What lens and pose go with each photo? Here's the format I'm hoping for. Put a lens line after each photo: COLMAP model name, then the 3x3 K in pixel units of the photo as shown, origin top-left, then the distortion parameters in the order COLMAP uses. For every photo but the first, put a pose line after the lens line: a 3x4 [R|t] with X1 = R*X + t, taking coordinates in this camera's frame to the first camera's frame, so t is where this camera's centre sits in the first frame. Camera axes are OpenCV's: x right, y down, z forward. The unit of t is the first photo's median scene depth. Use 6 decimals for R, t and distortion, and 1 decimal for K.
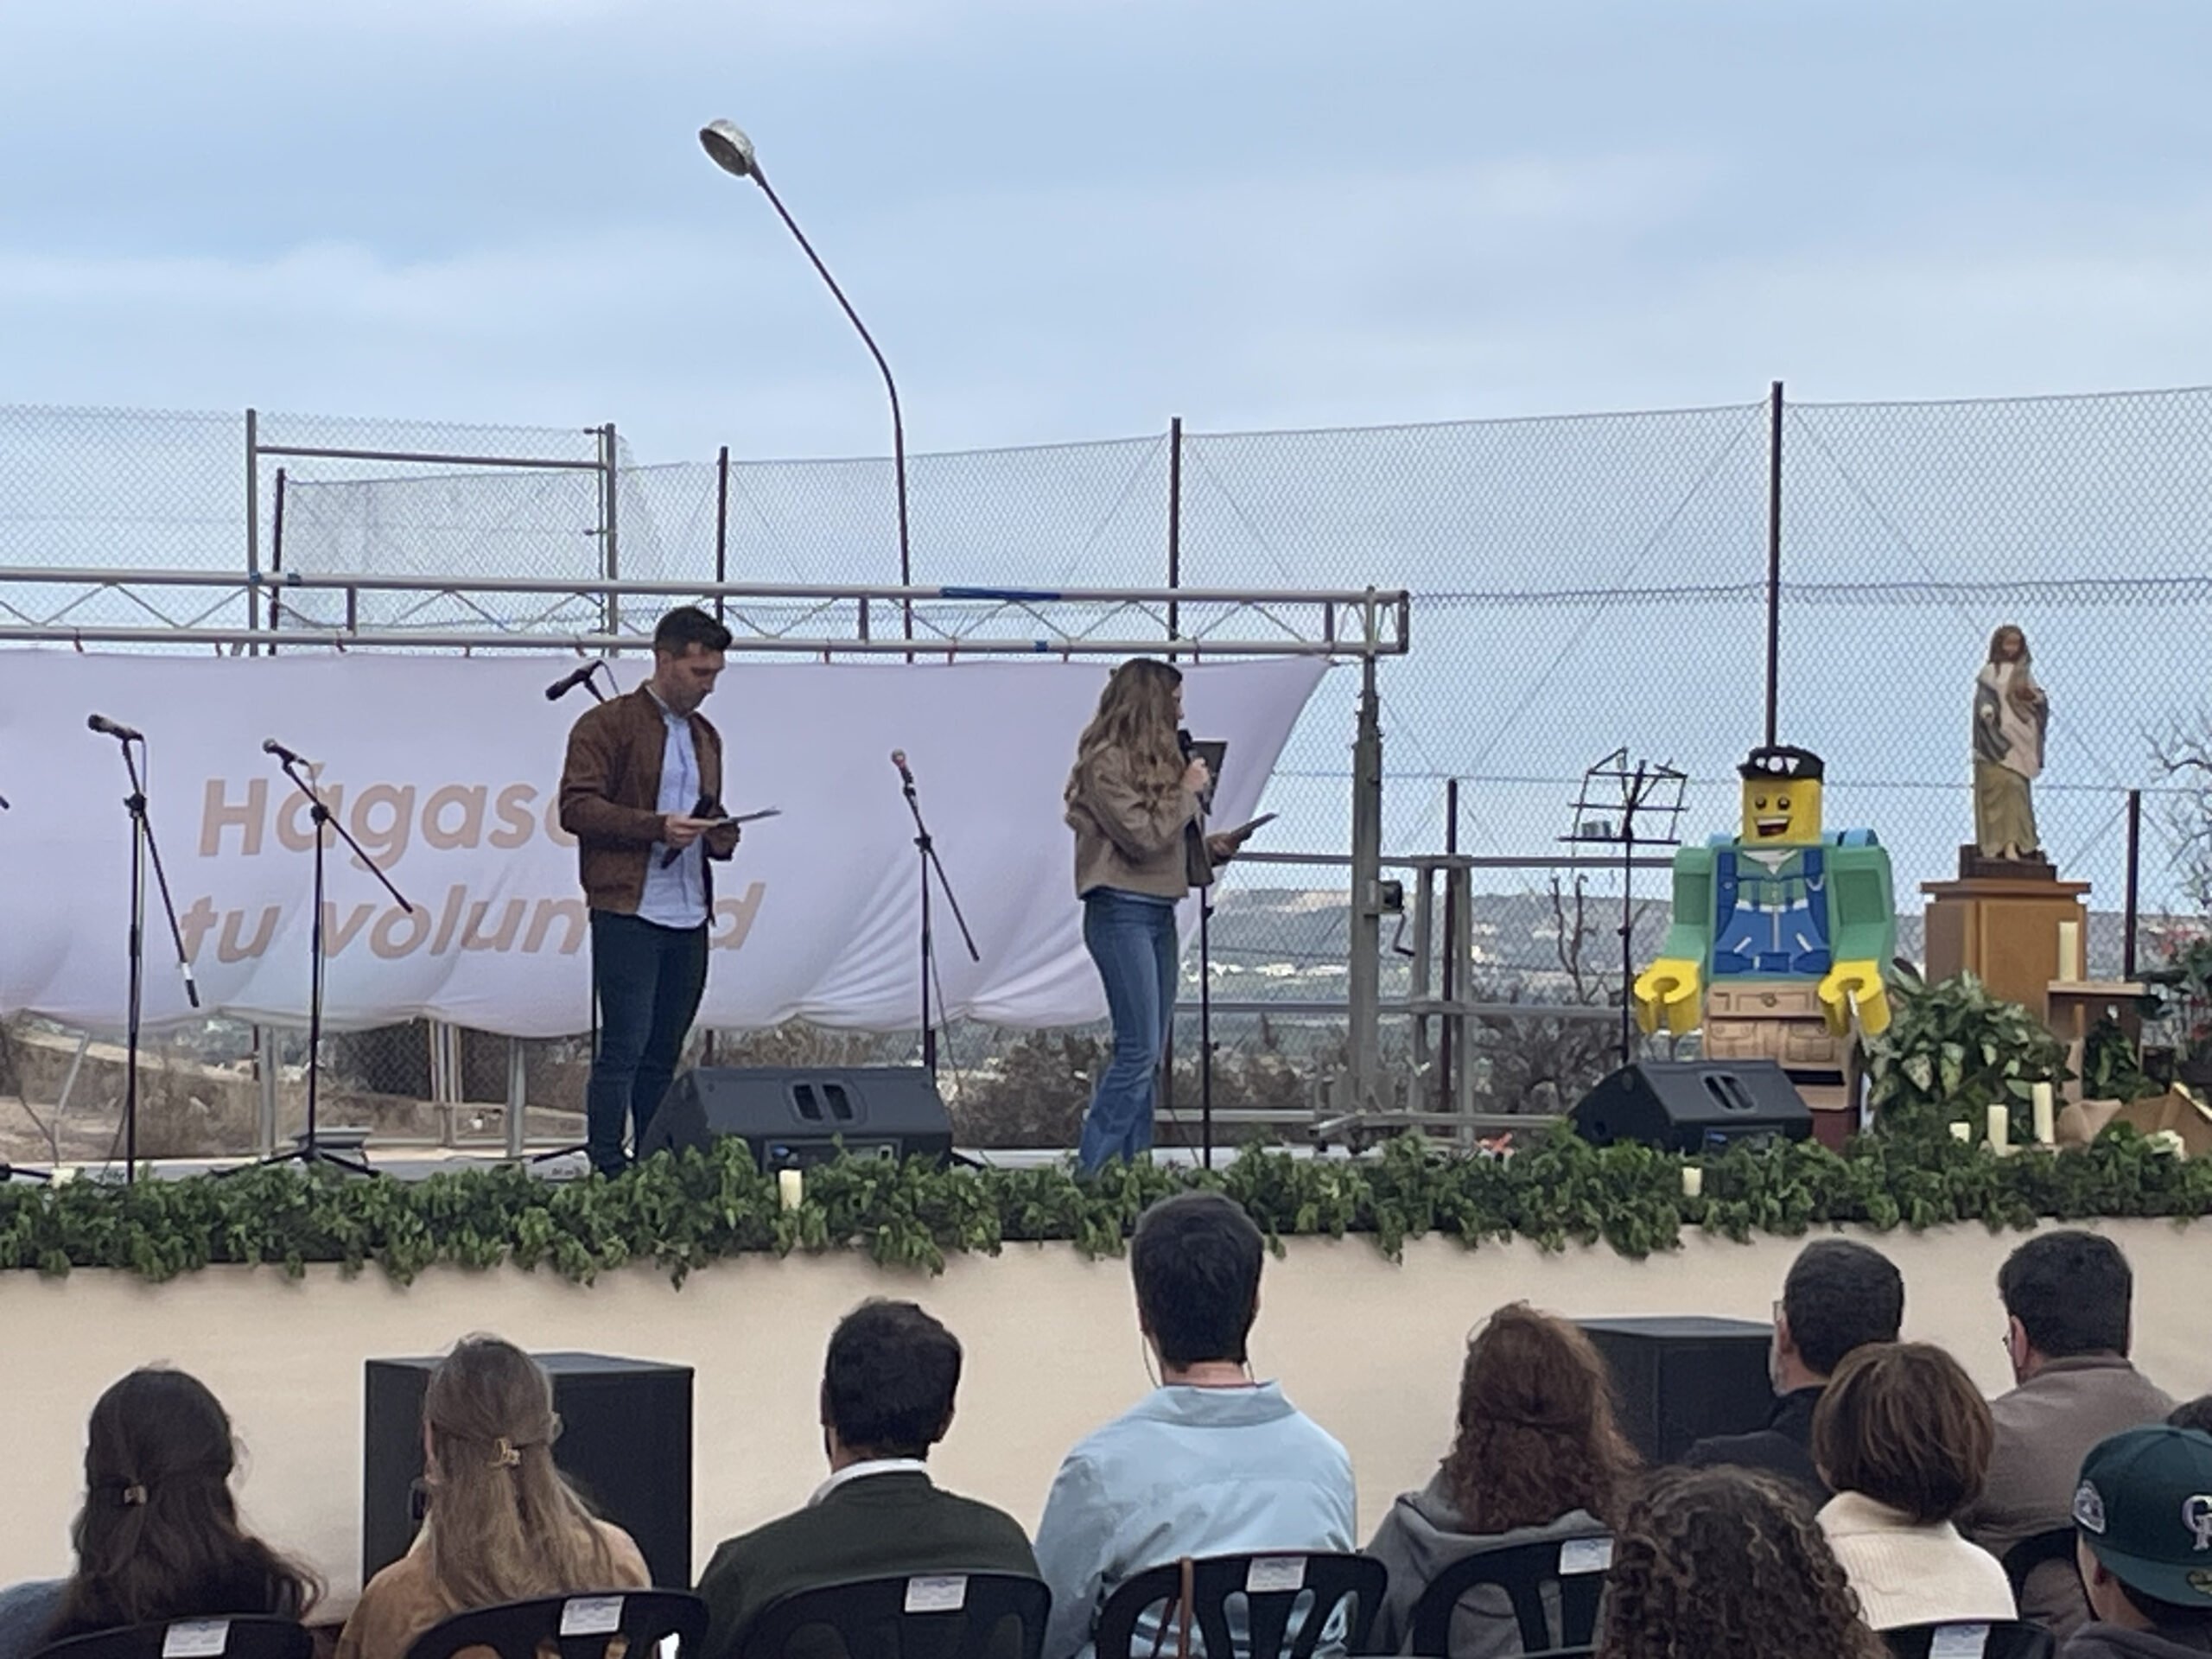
lens RADIAL K [[6416.7, 0, 1058.6], [0, 6416.7, 825.7], [0, 0, 1]] dist [0.111837, 0.864299]
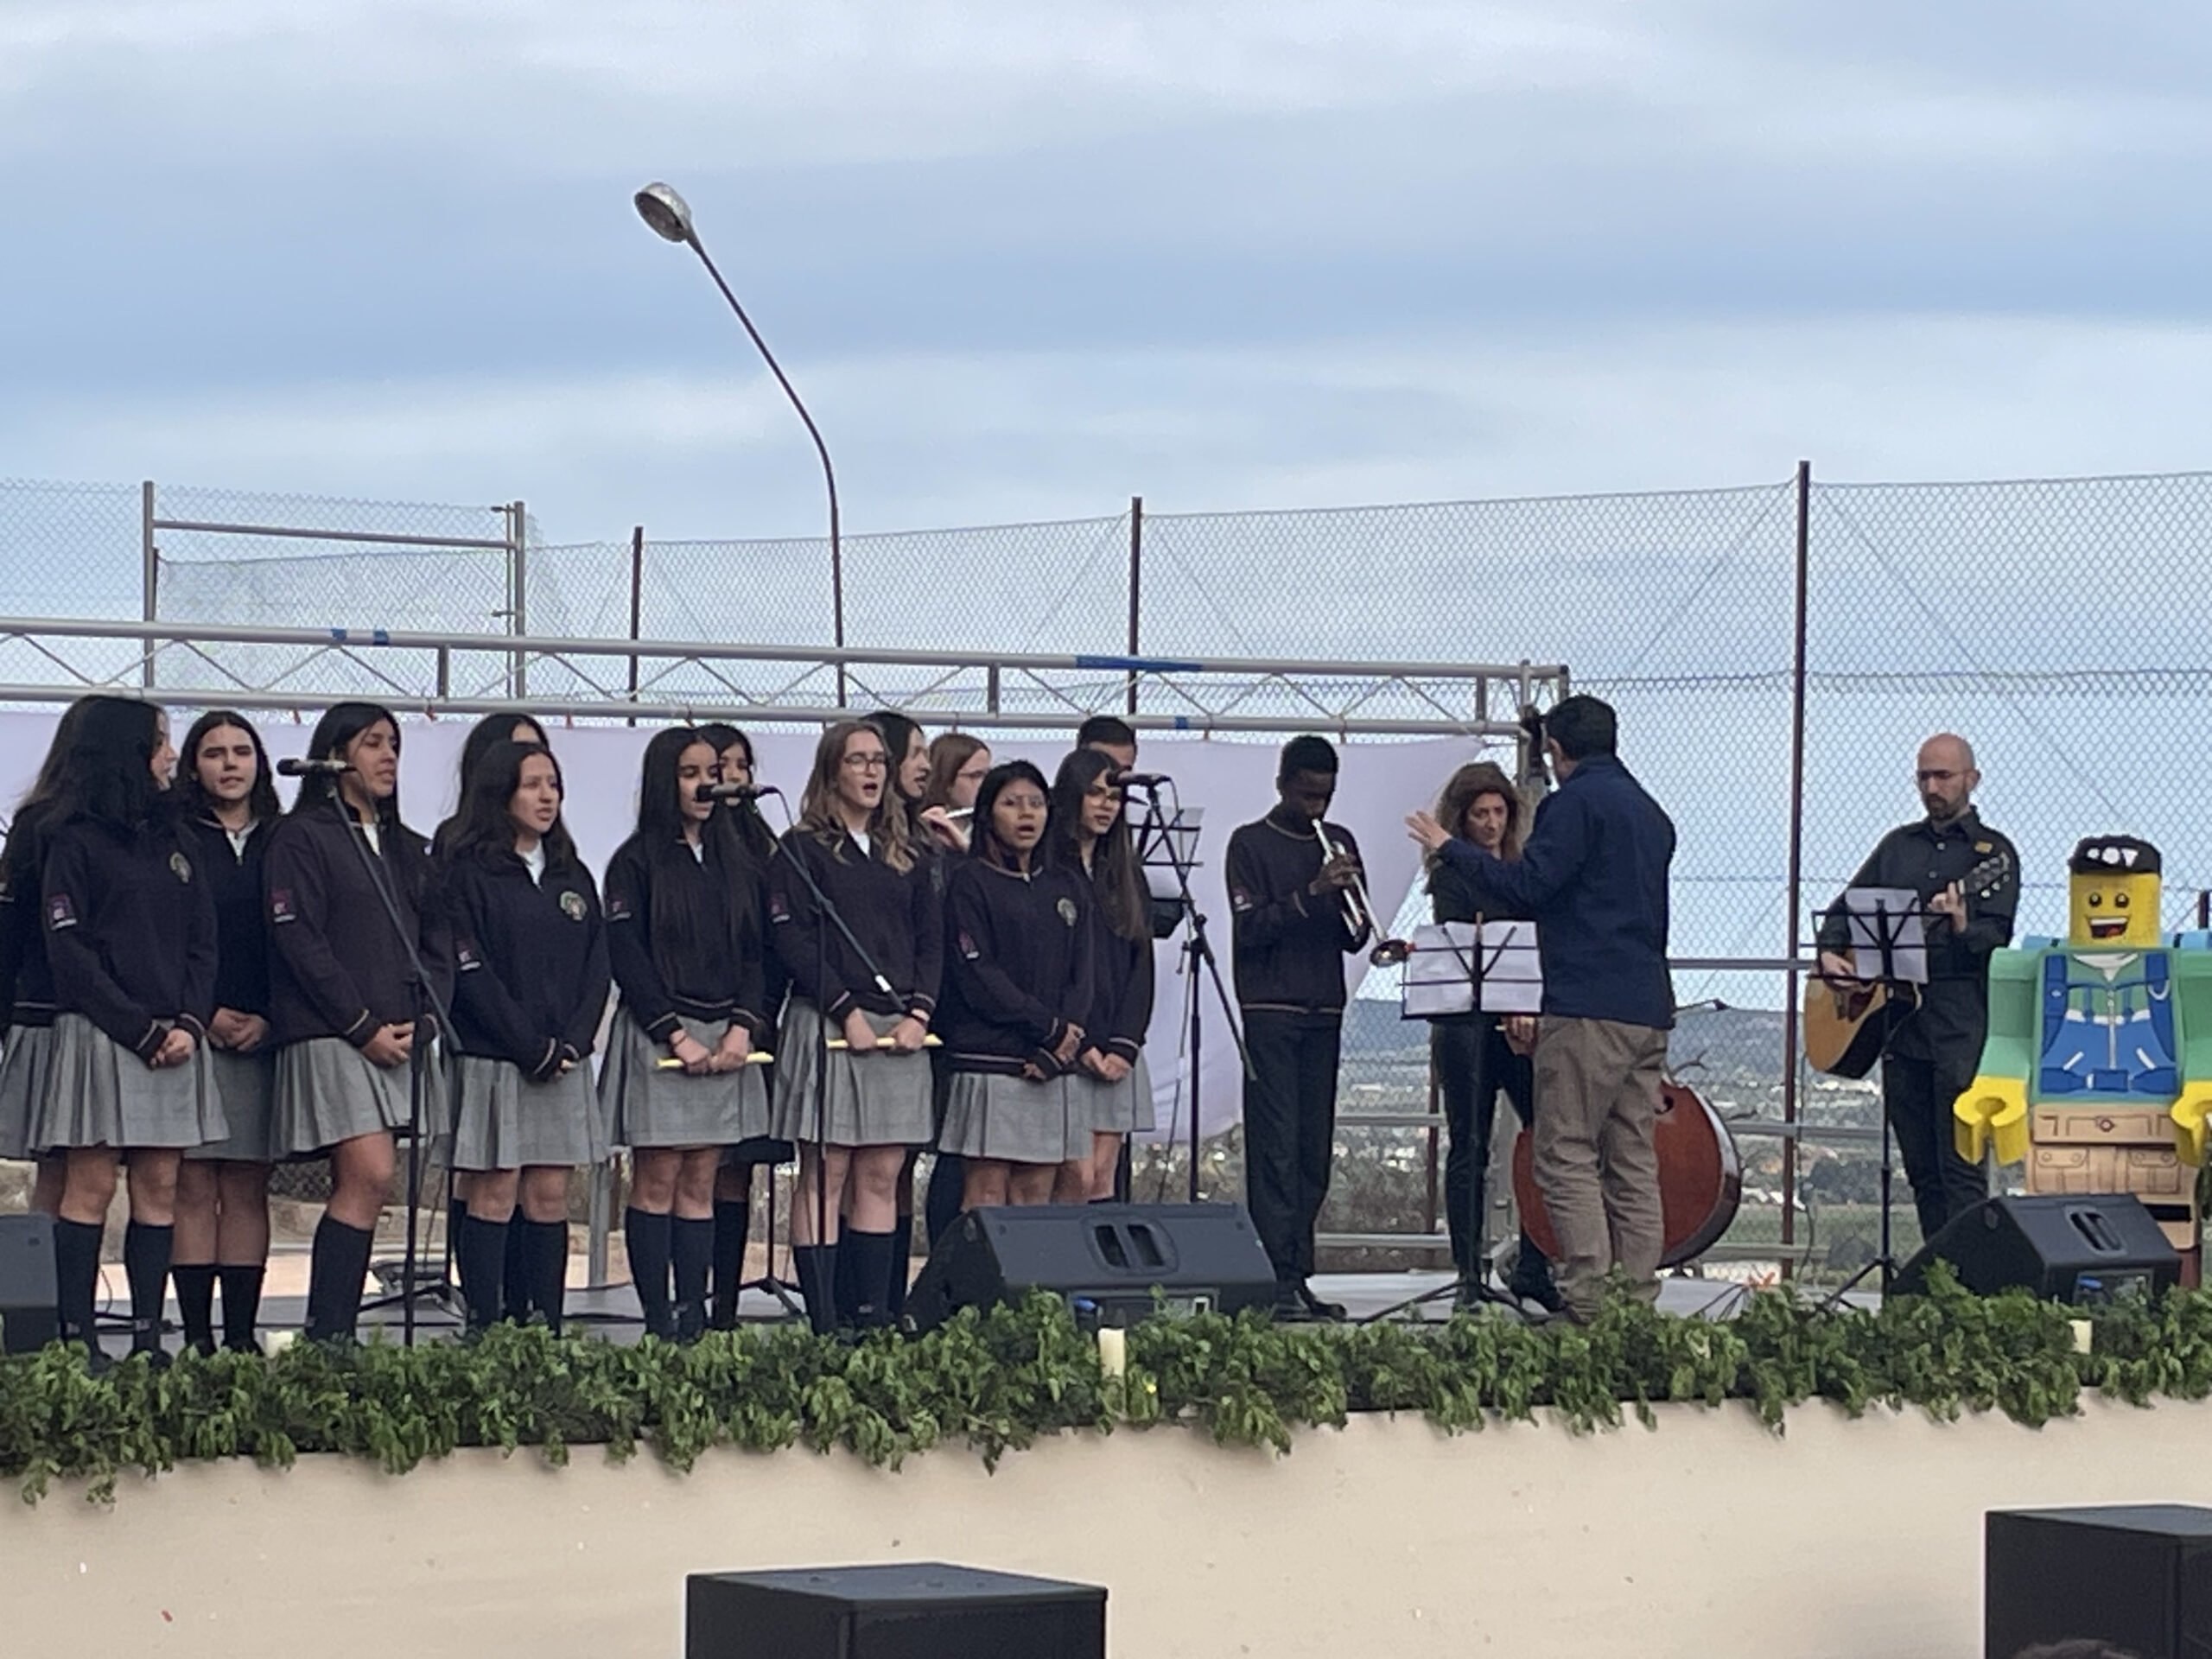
lens RADIAL K [[6088.0, 0, 1106.0], [0, 6088.0, 829.5], [0, 0, 1]] dist [0.141392, -0.220350]
pose [[0.998173, 0.006878, 0.060036, -0.081344], [-0.005959, 0.999862, -0.015478, 0.000612], [-0.060134, 0.015092, 0.998076, 0.182143]]
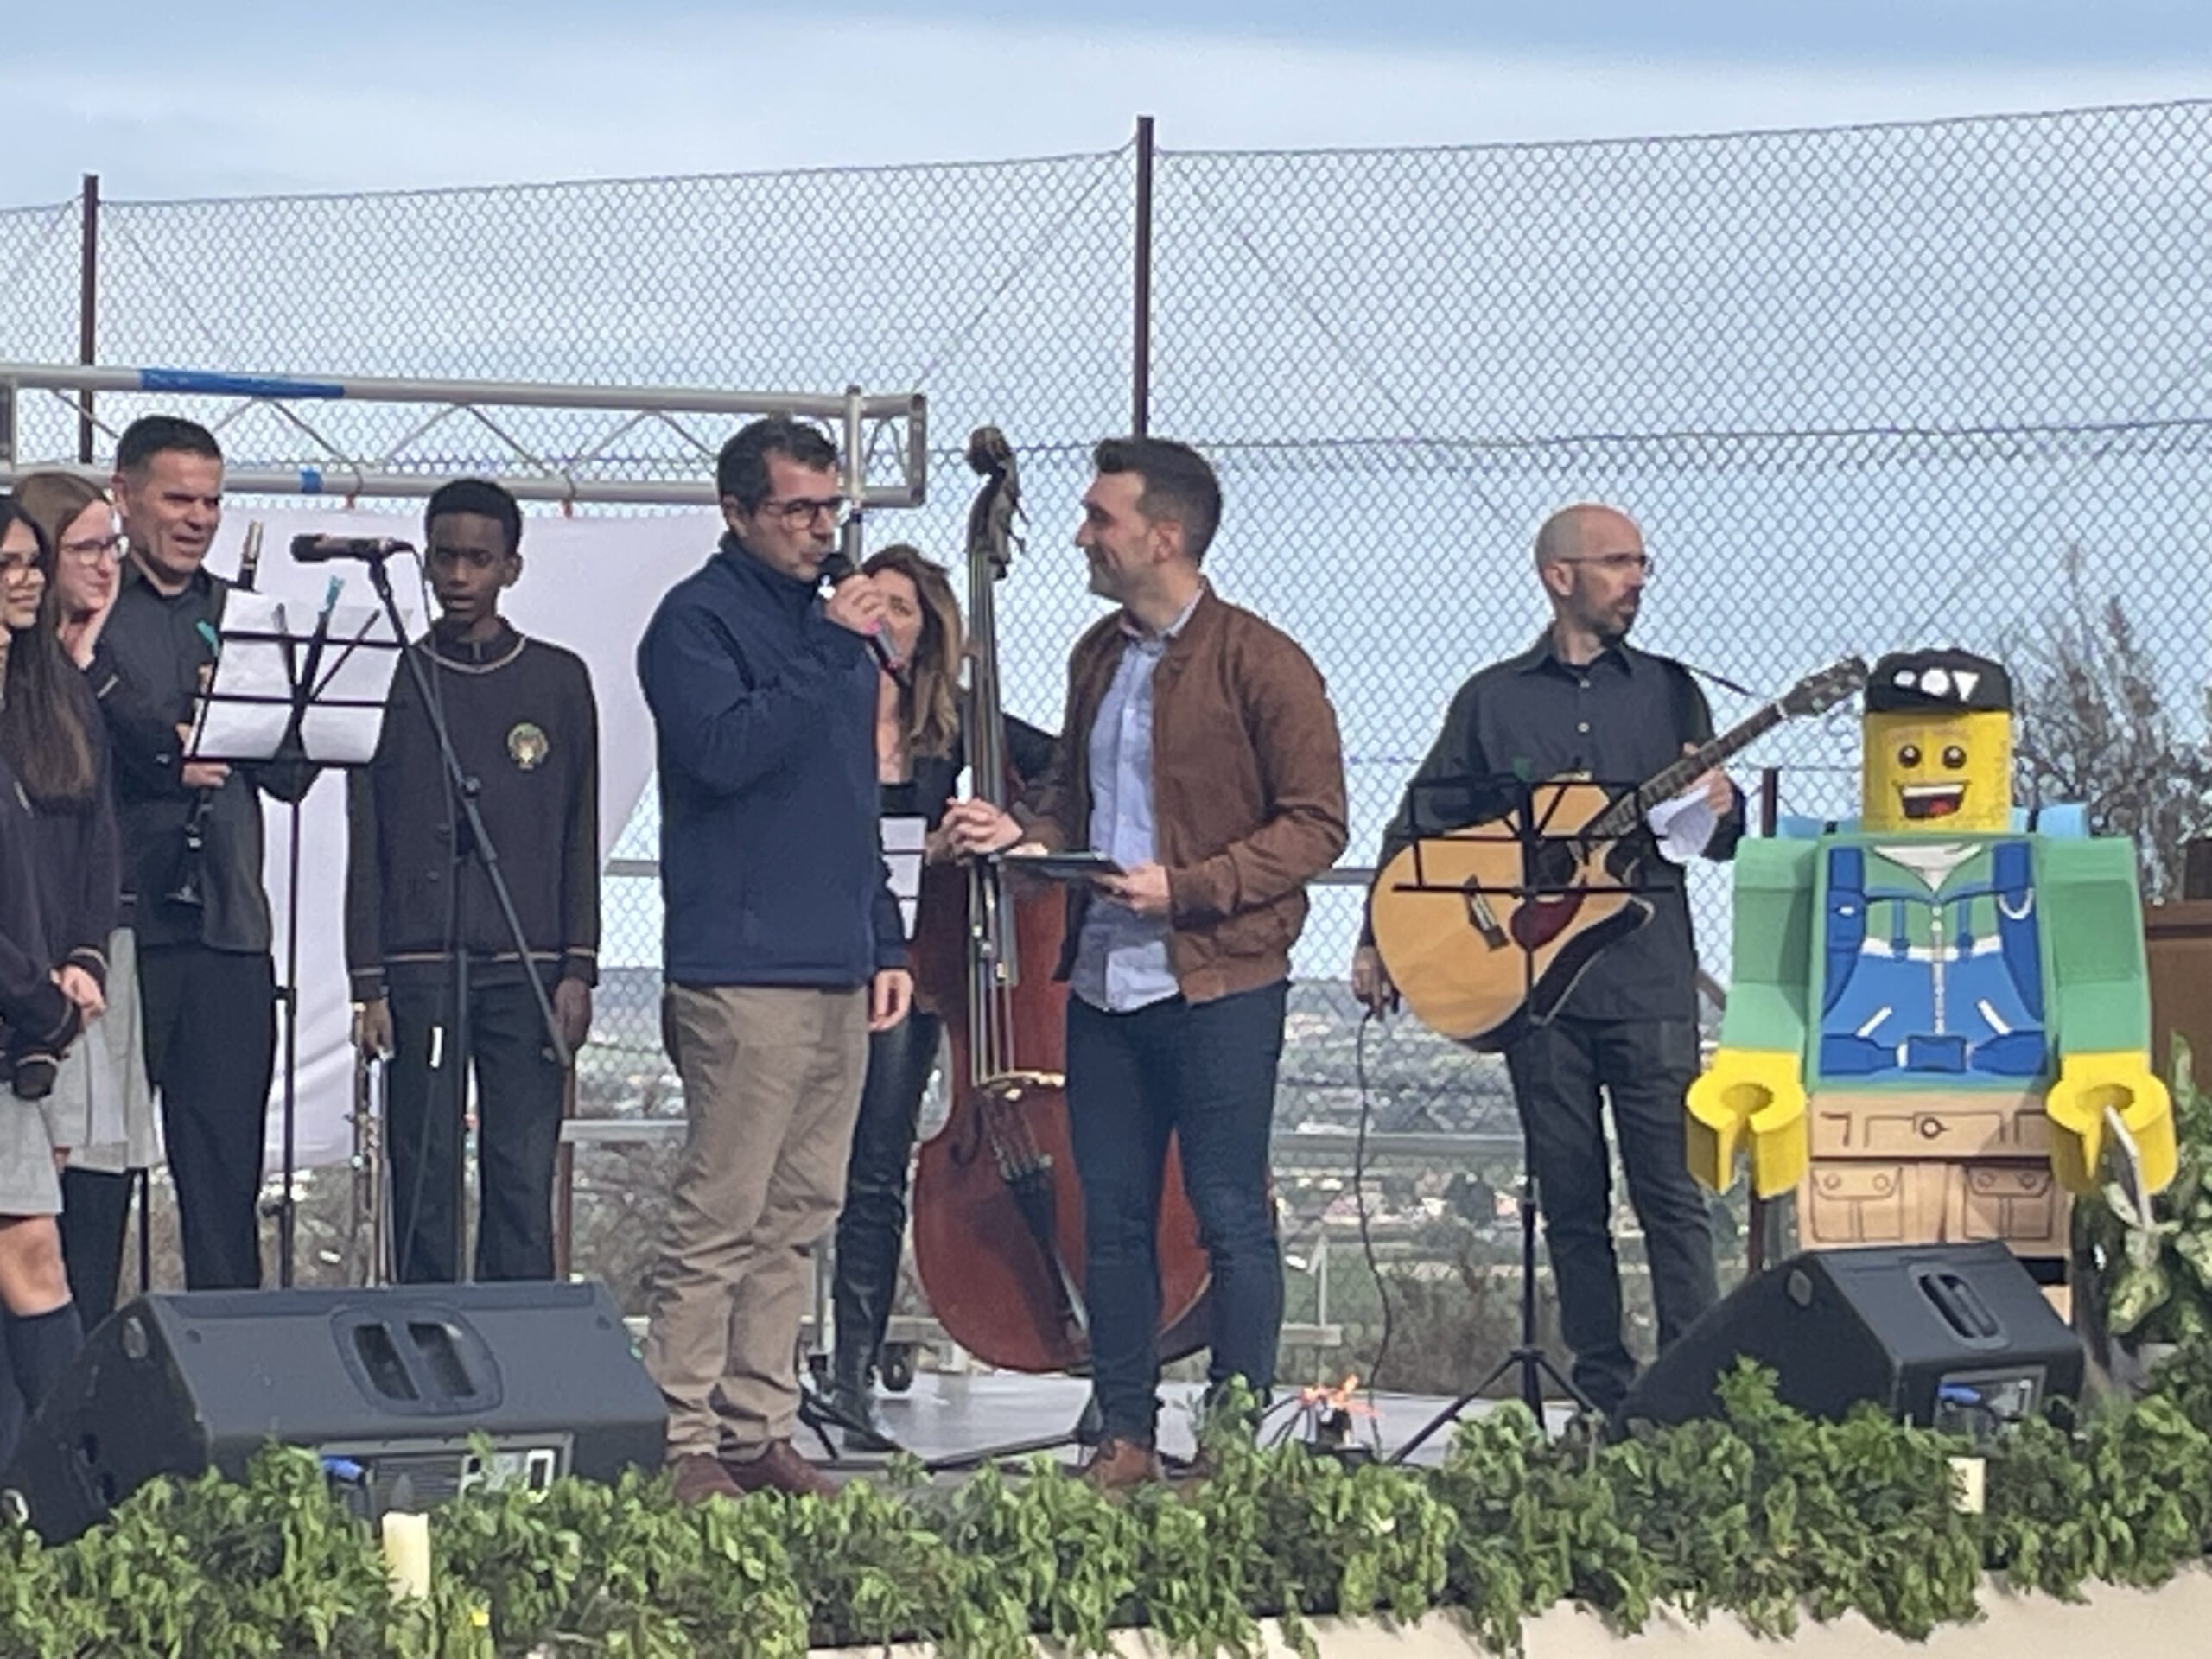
lens RADIAL K [[8478.0, 0, 1075.5], [0, 8478.0, 830.2], [0, 0, 1]] dist [0.200821, -1.349351]
pose [[0.979904, 0.001651, 0.199464, -0.105211], [-0.001029, 0.999994, -0.003221, 0.005278], [-0.199469, 0.002951, 0.979900, 0.344067]]
